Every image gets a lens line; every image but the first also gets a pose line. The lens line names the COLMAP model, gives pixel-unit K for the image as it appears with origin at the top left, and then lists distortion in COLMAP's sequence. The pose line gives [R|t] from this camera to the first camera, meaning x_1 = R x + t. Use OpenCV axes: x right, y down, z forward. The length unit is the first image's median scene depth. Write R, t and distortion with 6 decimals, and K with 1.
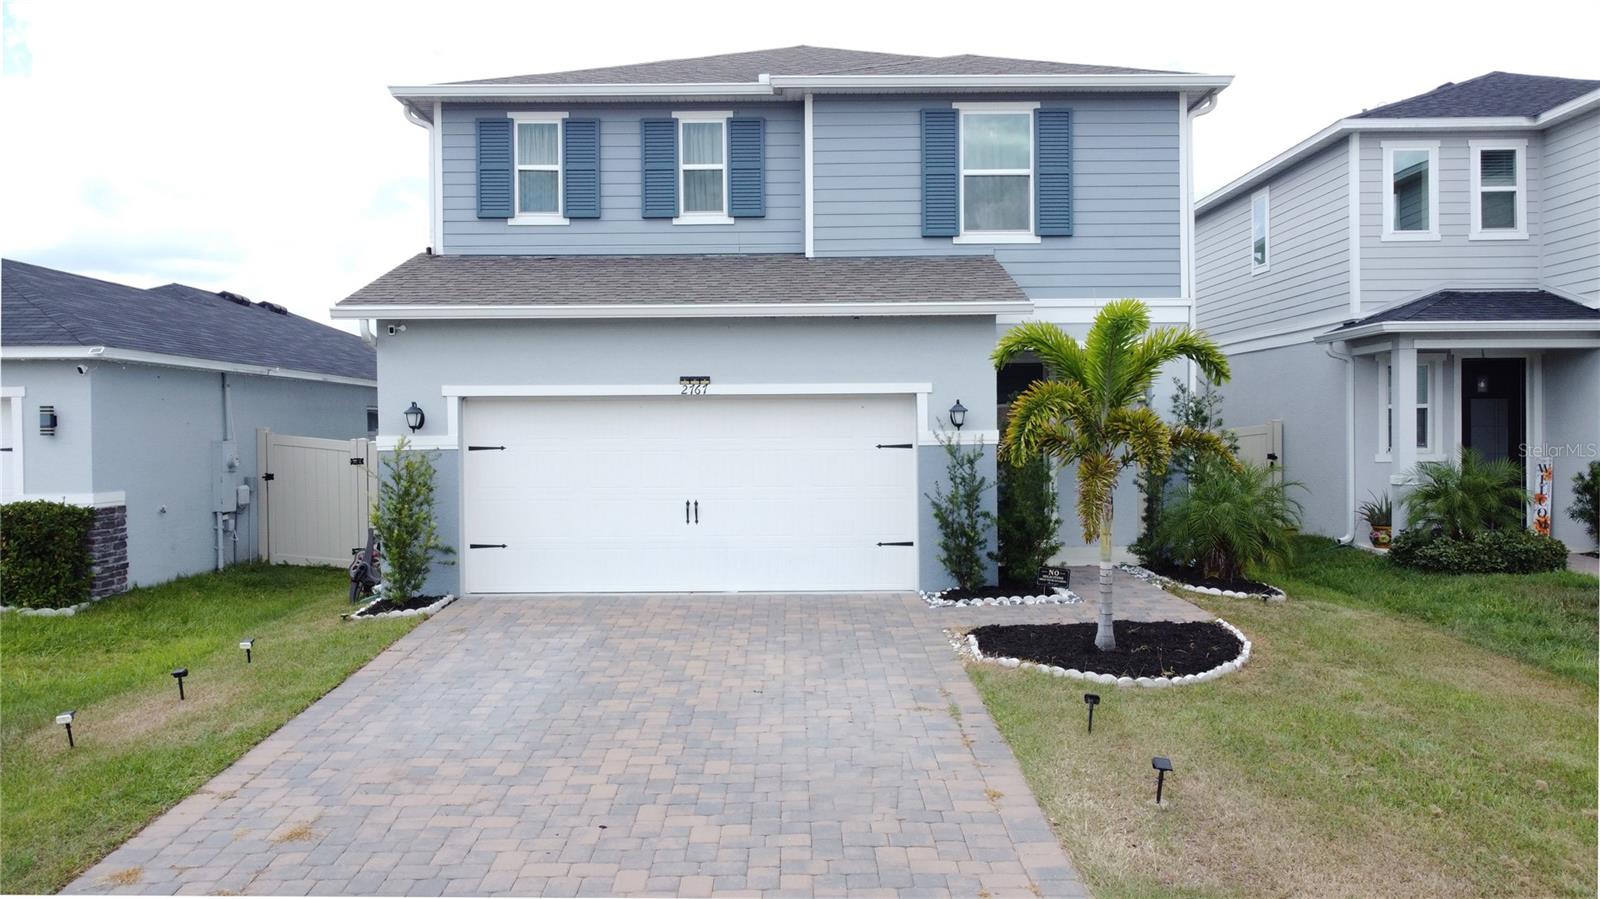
lens RADIAL K [[1200.7, 0, 800.0], [0, 1200.7, 449.5], [0, 0, 1]] dist [0.004275, -0.002081]
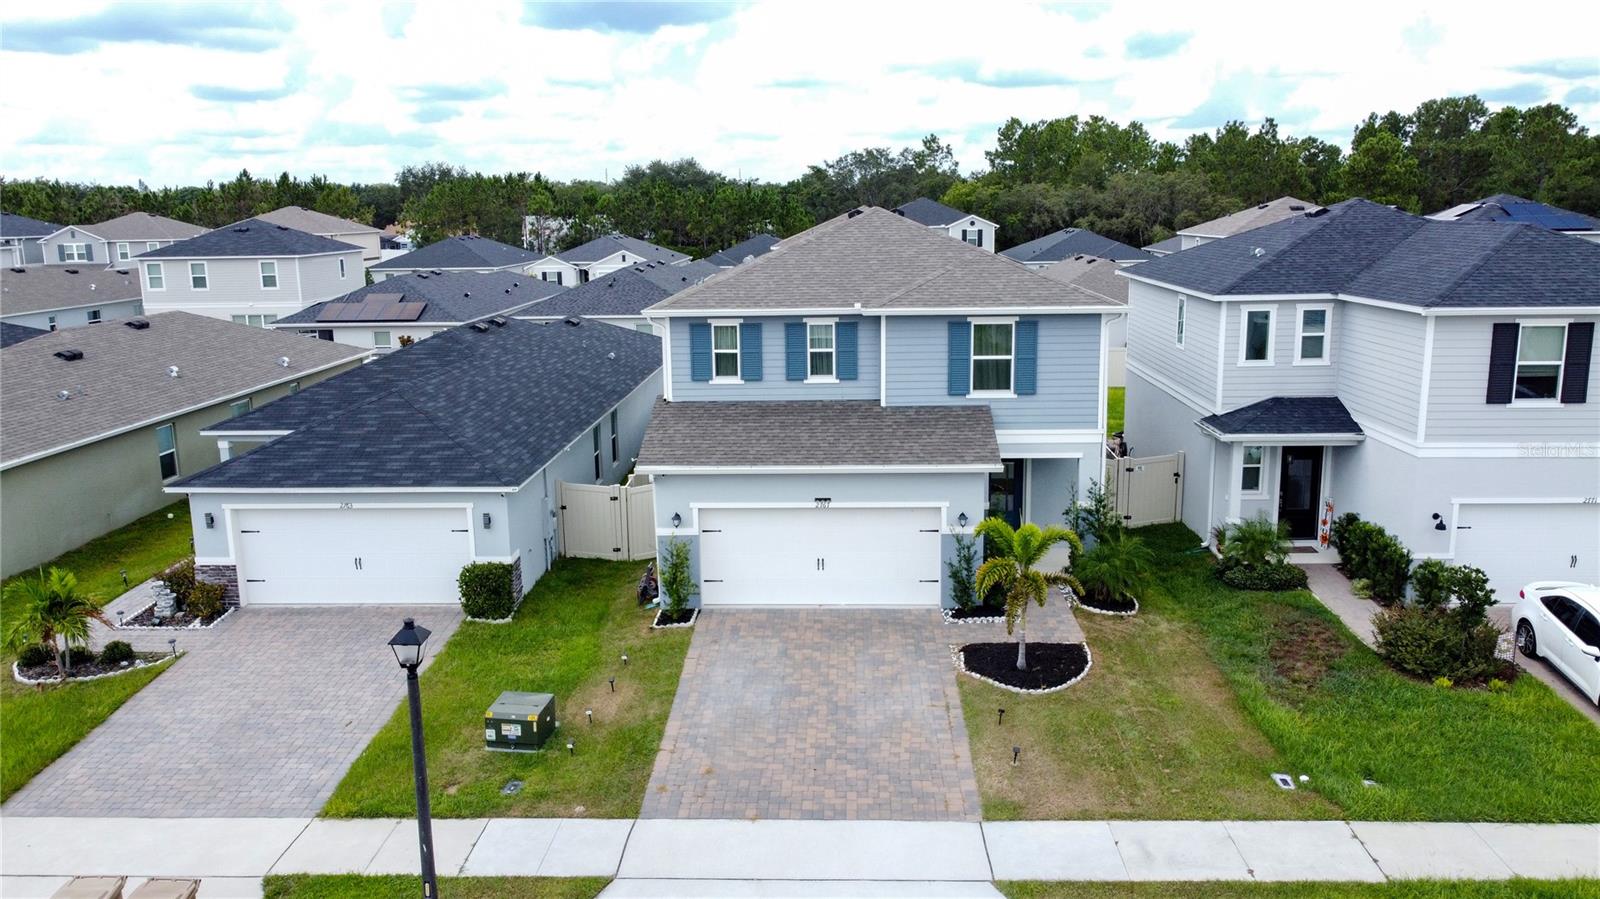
lens RADIAL K [[1200.7, 0, 800.0], [0, 1200.7, 449.5], [0, 0, 1]] dist [0.004275, -0.002081]
pose [[0.998889, 0.002828, -0.047044, -0.034757], [0.006012, 0.982398, 0.186705, -0.484232], [0.046744, -0.186781, 0.981289, -0.829612]]
